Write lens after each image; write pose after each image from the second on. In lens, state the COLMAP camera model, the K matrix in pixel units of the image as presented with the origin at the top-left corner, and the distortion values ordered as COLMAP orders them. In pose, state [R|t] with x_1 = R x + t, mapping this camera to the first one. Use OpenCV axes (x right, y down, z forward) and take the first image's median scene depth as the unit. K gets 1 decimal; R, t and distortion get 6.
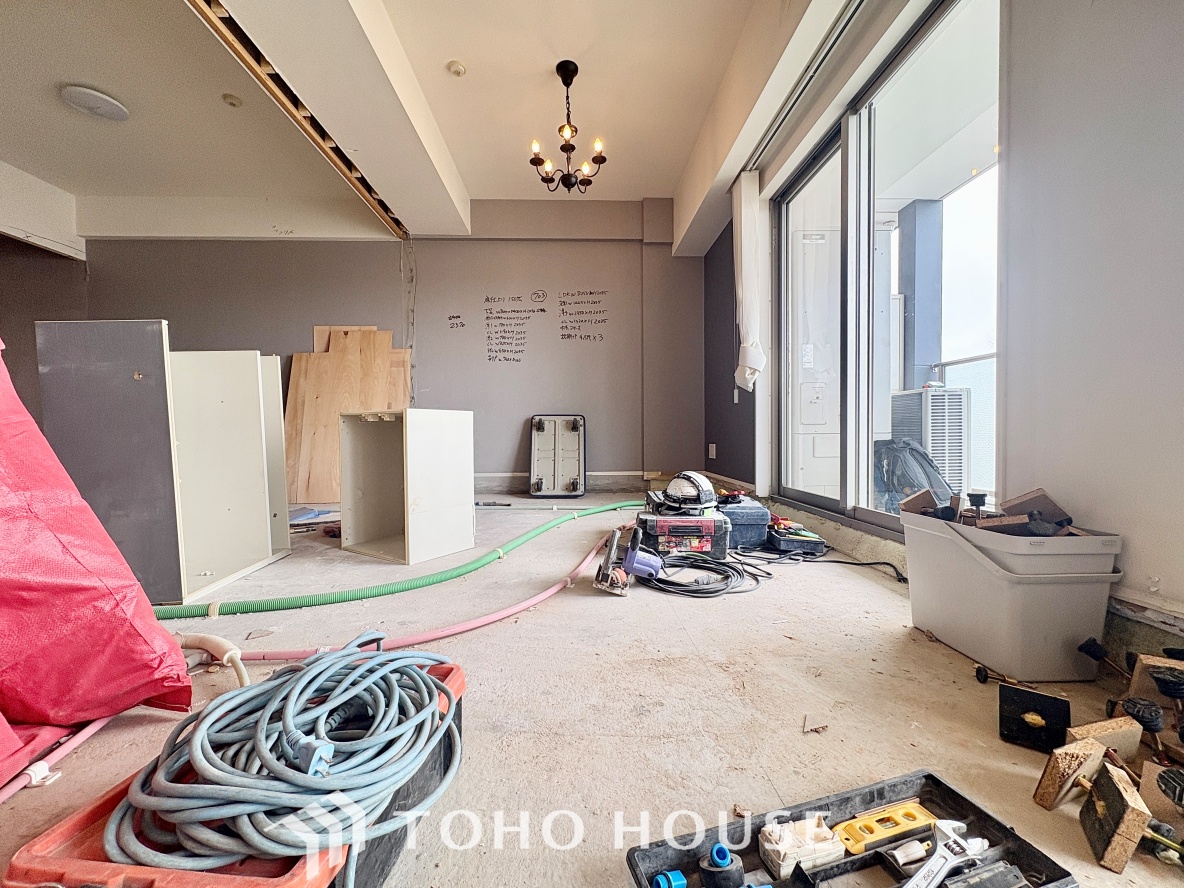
lens RADIAL K [[472.1, 0, 592.0], [0, 472.1, 444.0], [0, 0, 1]] dist [0.016927, 0.000052]
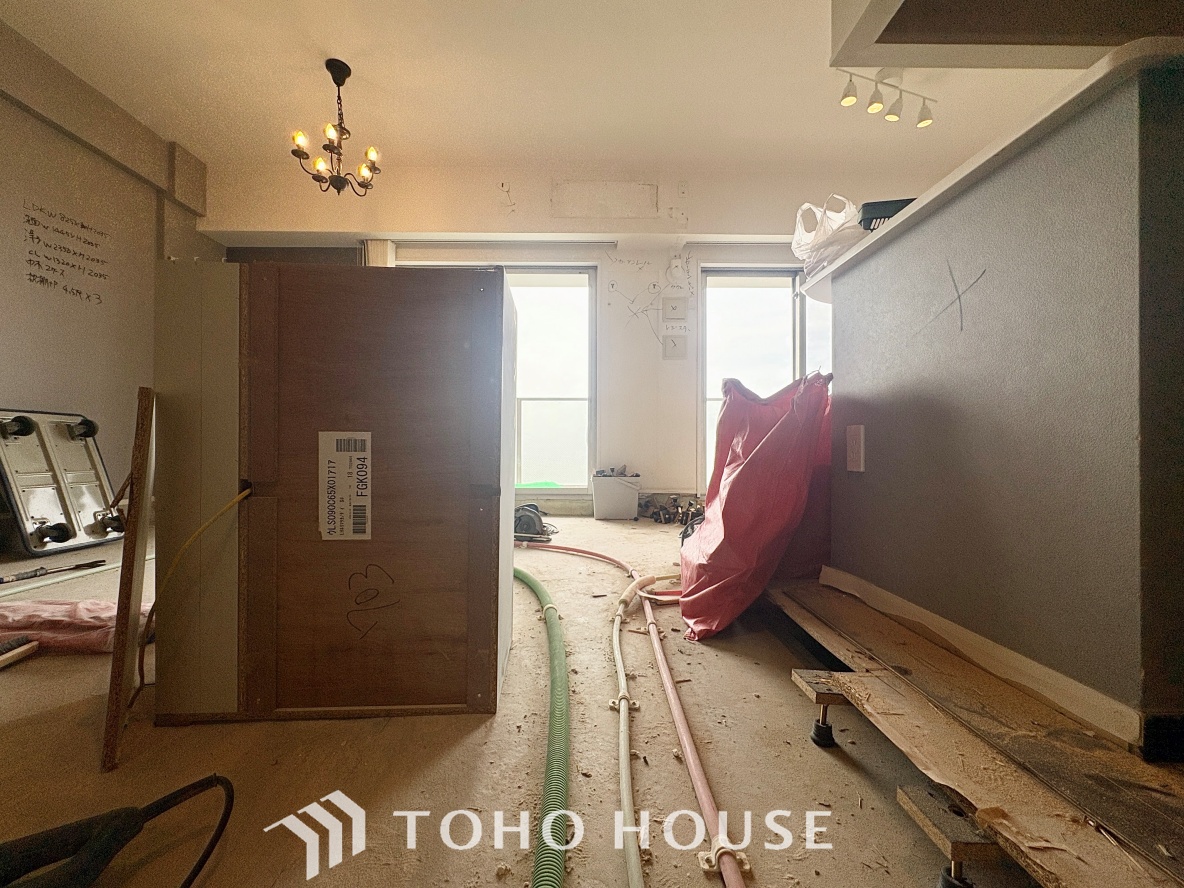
lens RADIAL K [[472.1, 0, 592.0], [0, 472.1, 444.0], [0, 0, 1]] dist [0.016927, 0.000052]
pose [[0.043135, 0.017105, 0.998923, -0.621735], [0.015637, 0.999719, -0.017794, -0.001832], [-0.998947, 0.016387, 0.042855, 0.290901]]
